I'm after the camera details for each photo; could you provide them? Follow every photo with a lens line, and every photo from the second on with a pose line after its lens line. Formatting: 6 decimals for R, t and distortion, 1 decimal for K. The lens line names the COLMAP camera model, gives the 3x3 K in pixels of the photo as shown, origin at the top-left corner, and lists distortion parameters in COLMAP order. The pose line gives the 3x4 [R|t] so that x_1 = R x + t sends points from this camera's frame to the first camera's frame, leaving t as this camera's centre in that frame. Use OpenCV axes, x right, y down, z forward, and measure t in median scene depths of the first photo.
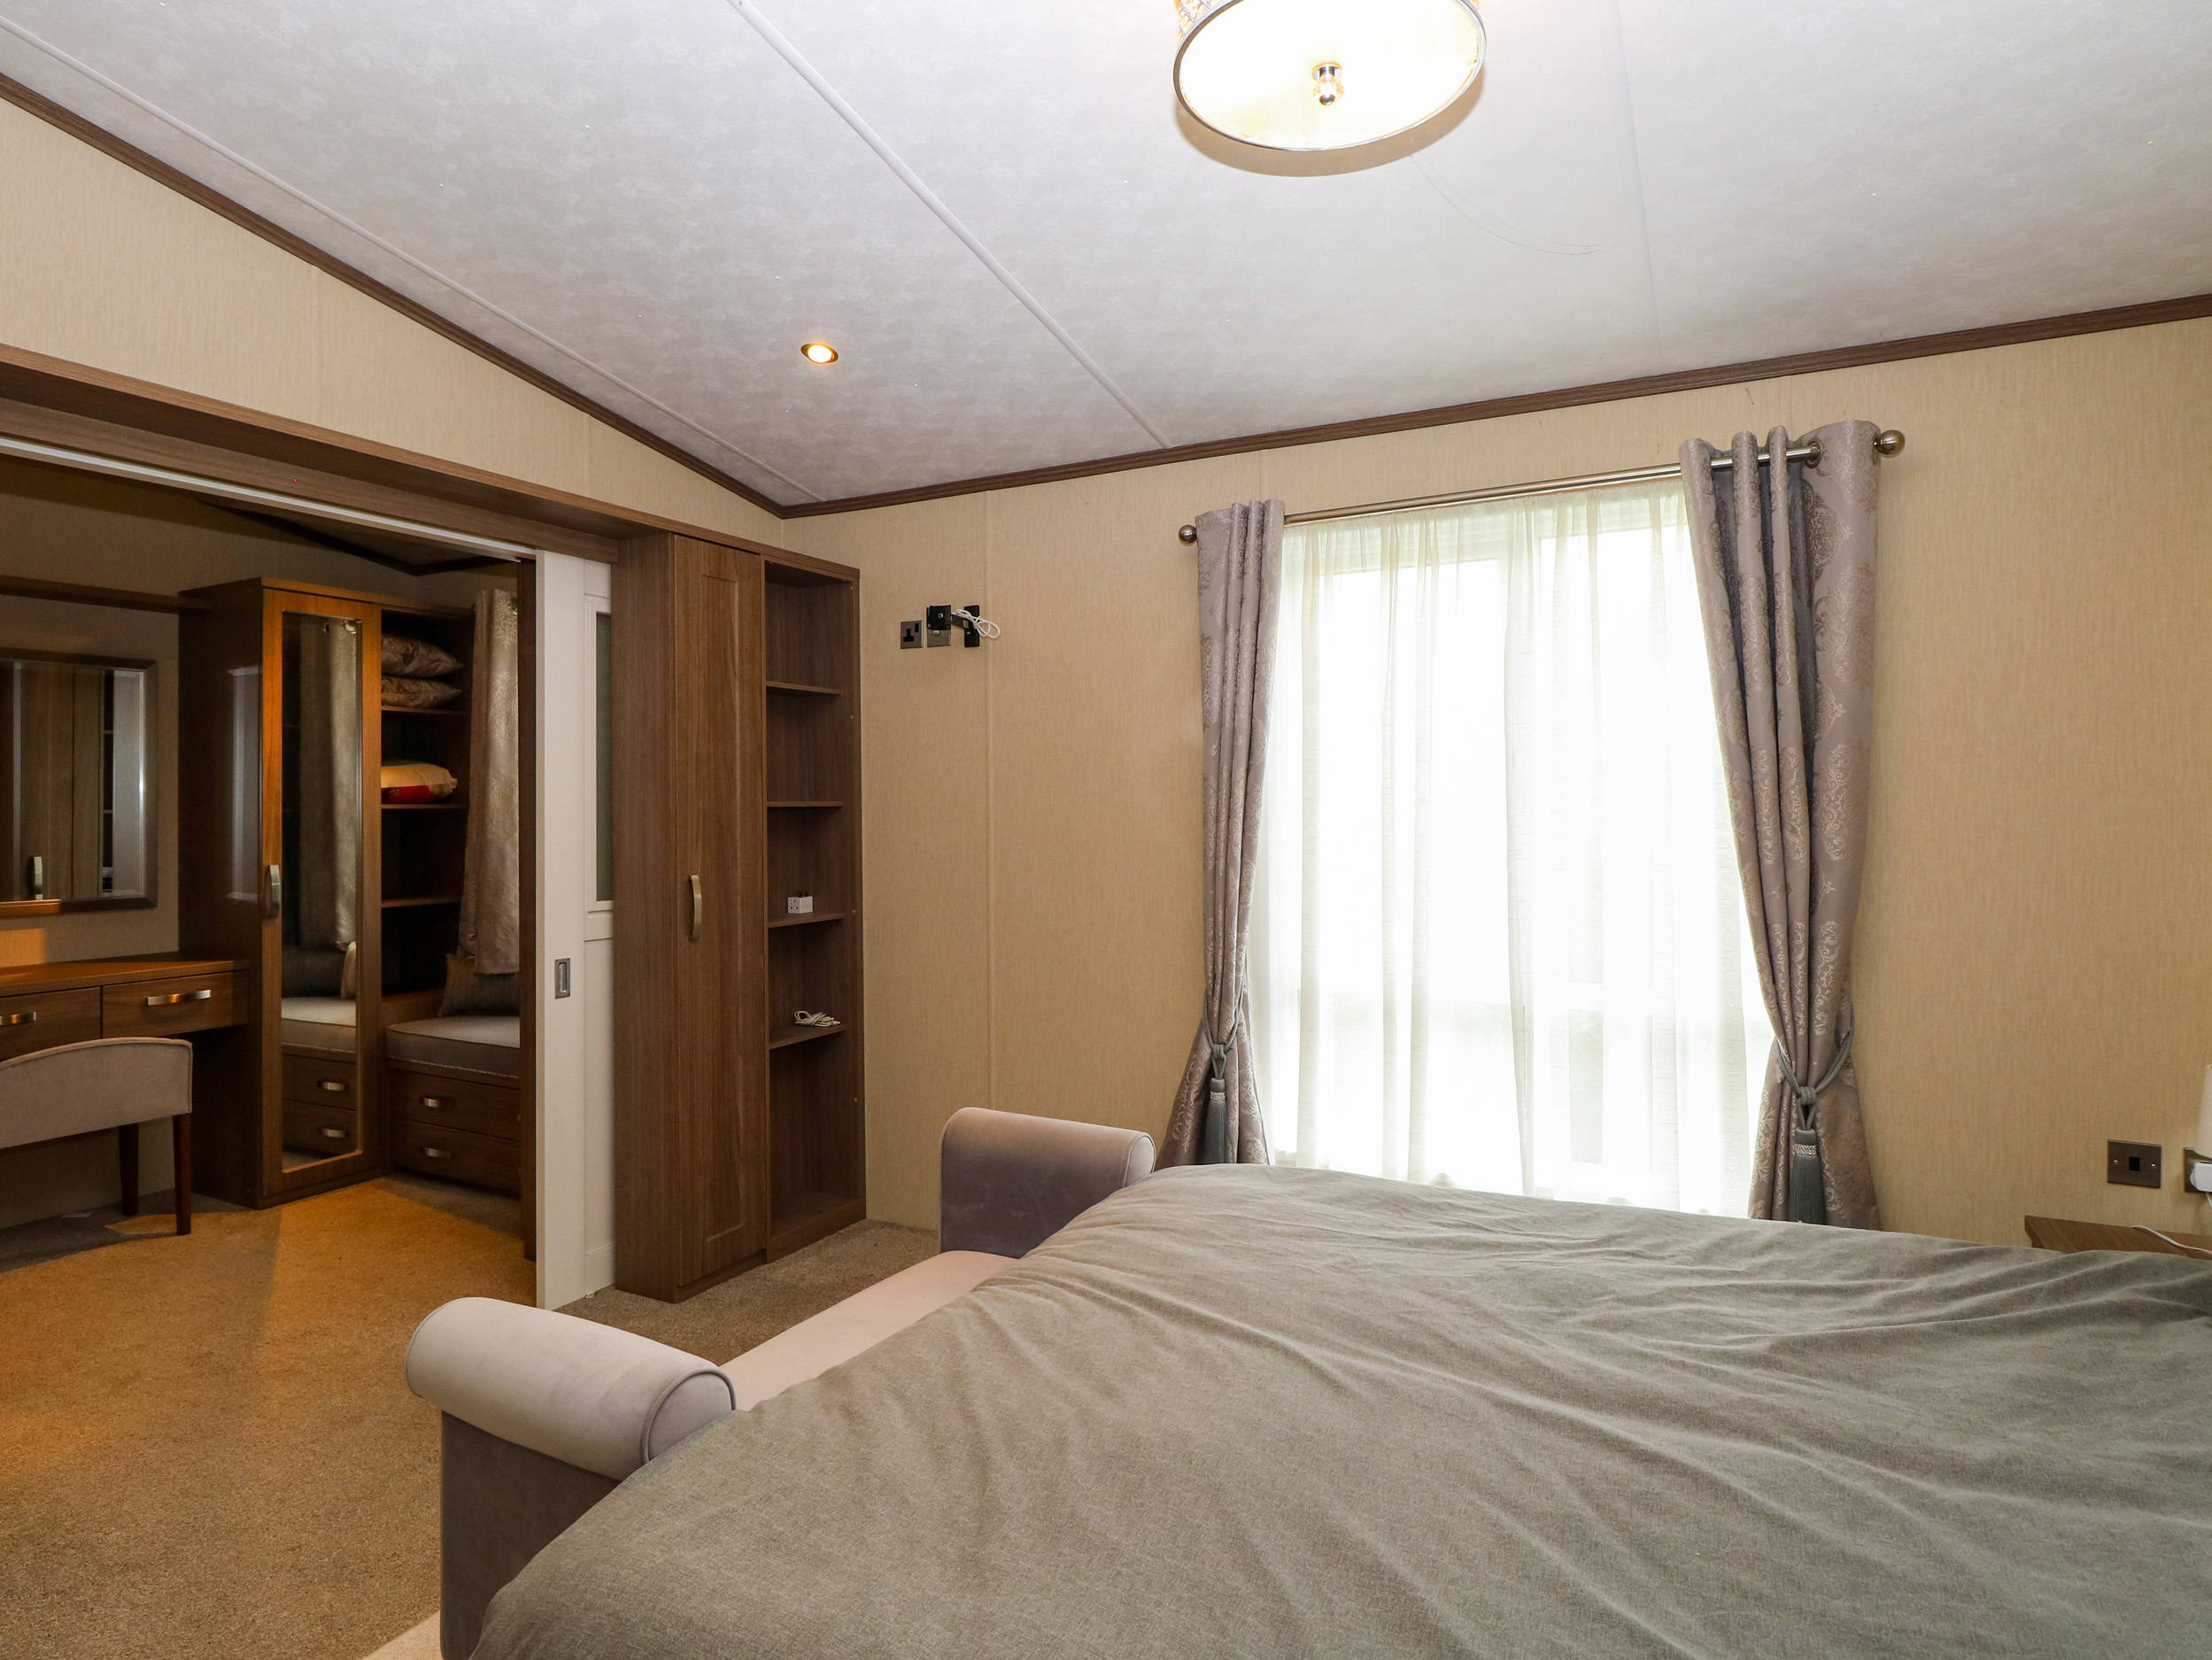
lens RADIAL K [[1234.7, 0, 1135.5], [0, 1234.7, 821.0], [0, 0, 1]] dist [-0.000251, 0.000147]
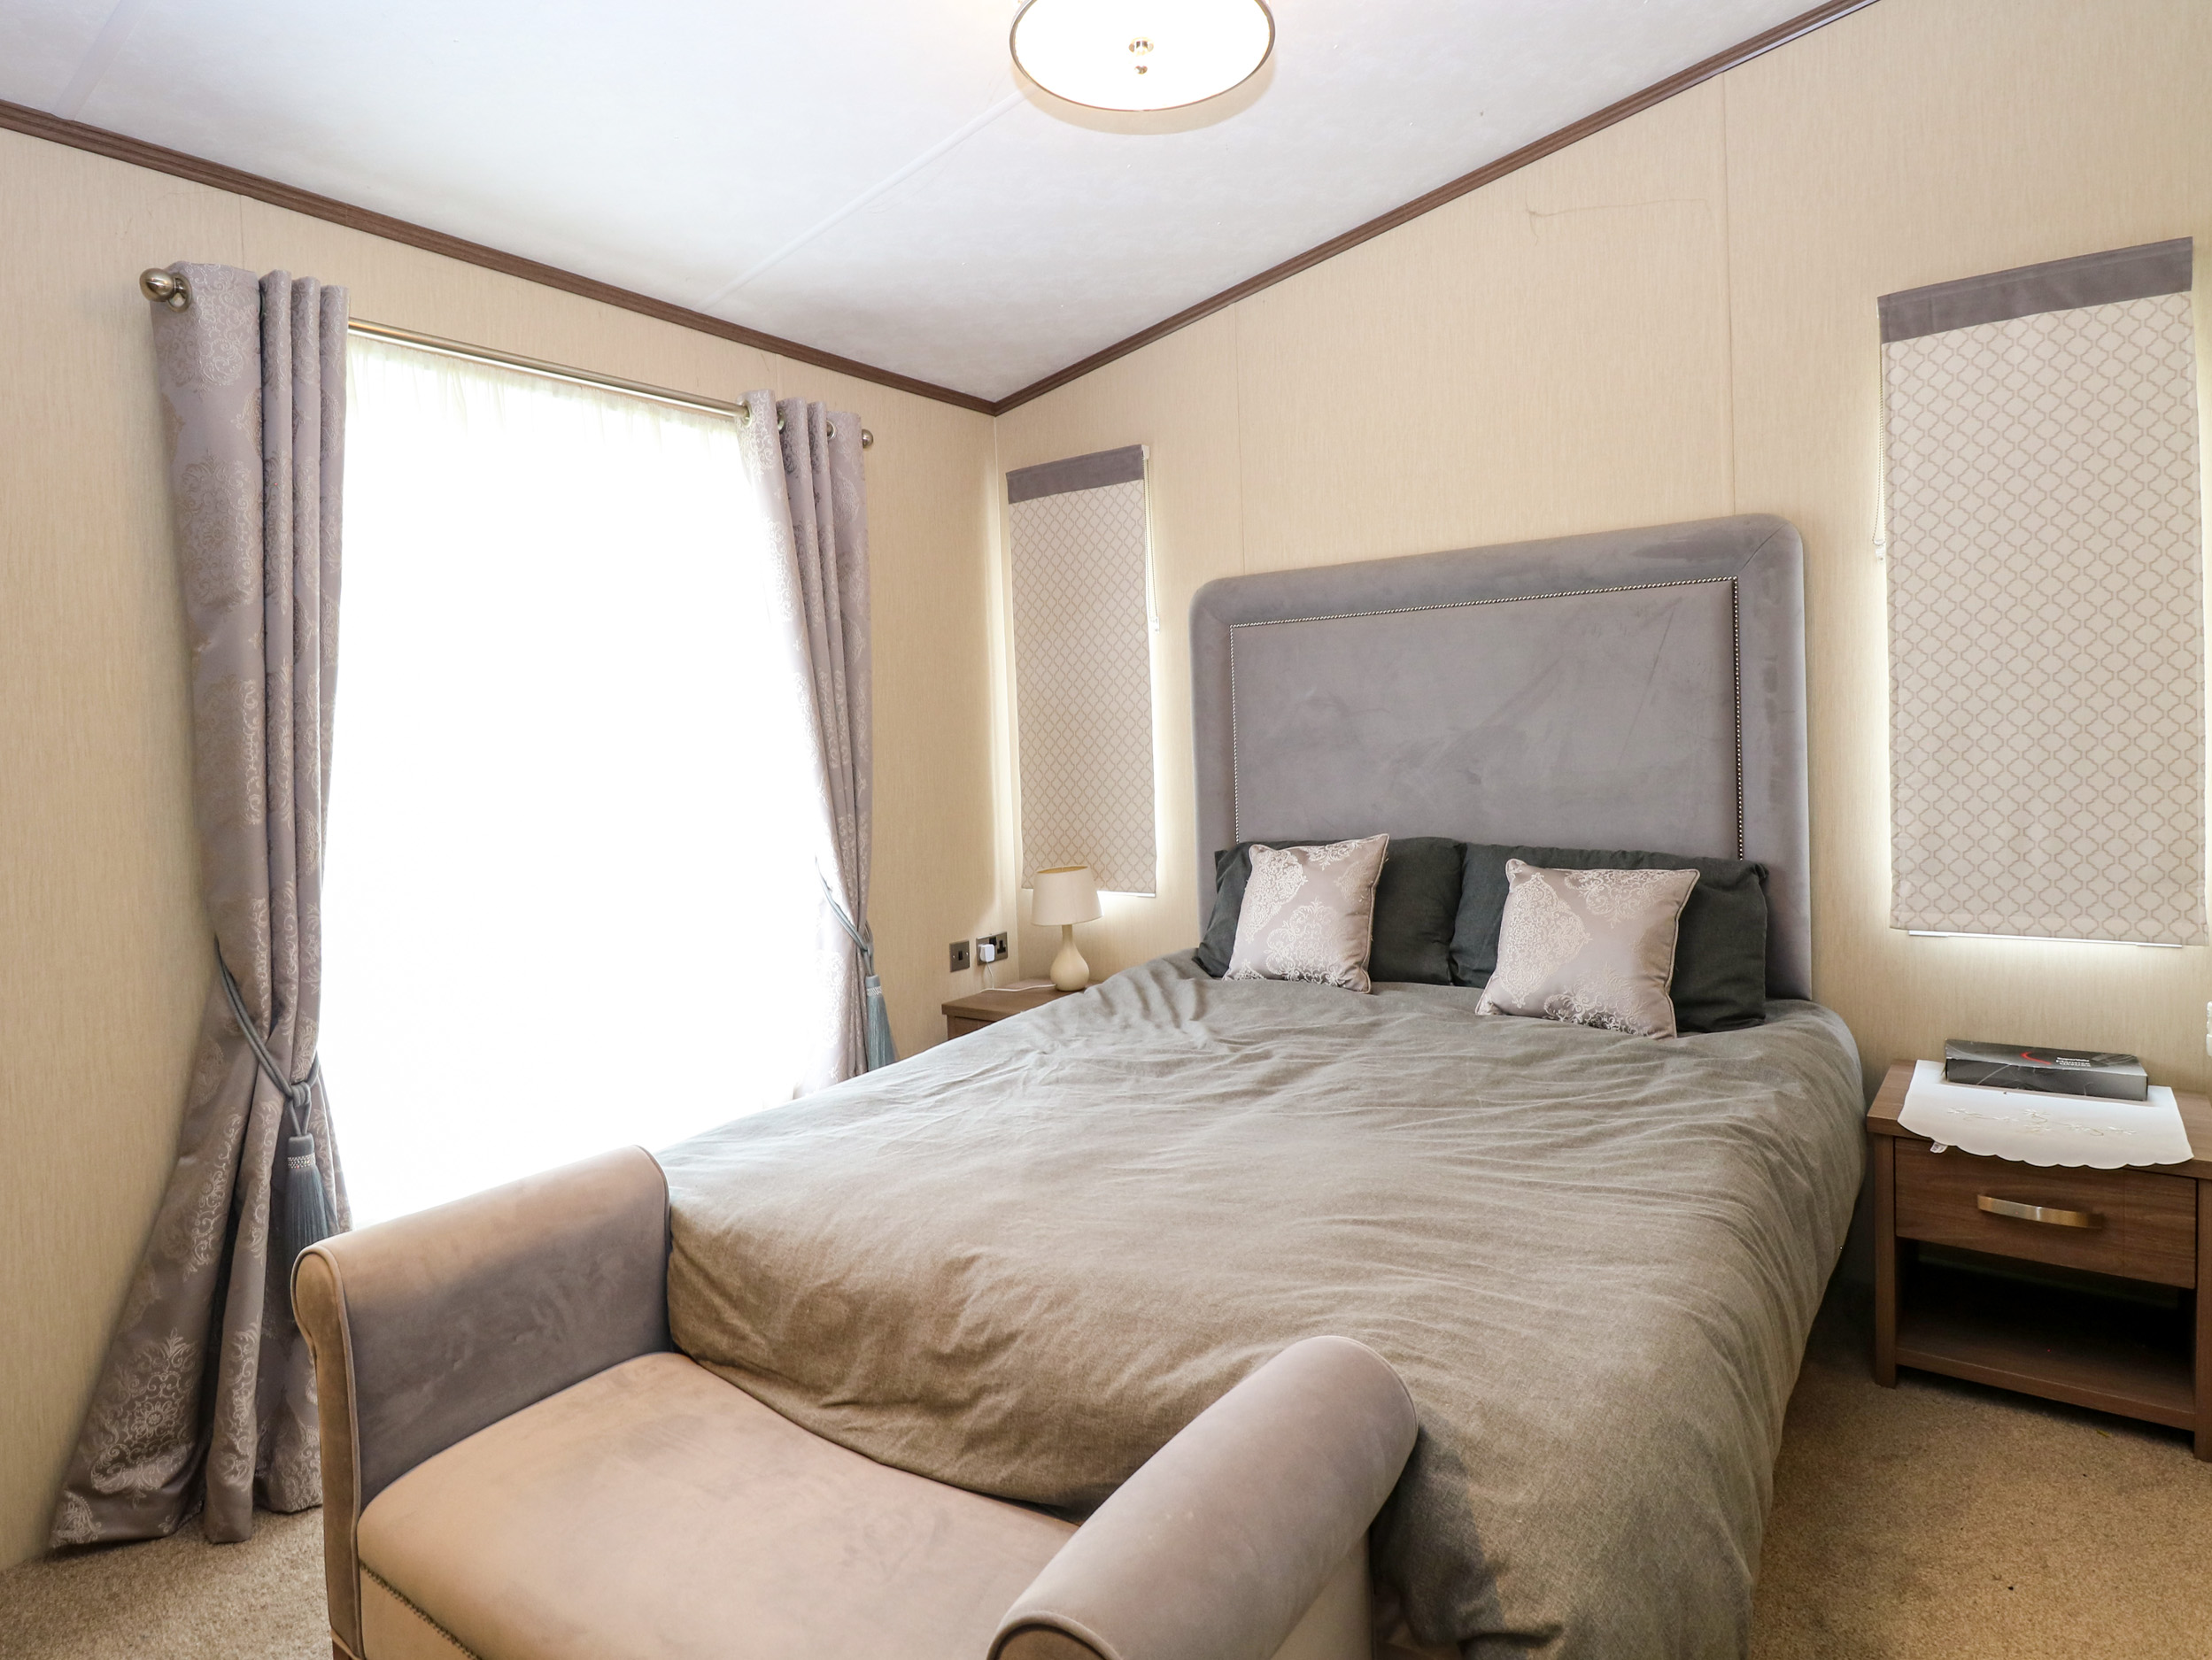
lens RADIAL K [[1234.7, 0, 1135.5], [0, 1234.7, 821.0], [0, 0, 1]] dist [-0.000251, 0.000147]
pose [[0.121153, -0.067894, 0.990309, -0.672544], [0.053996, 0.996632, 0.061722, 0.028306], [-0.991164, 0.045995, 0.124411, 0.585507]]
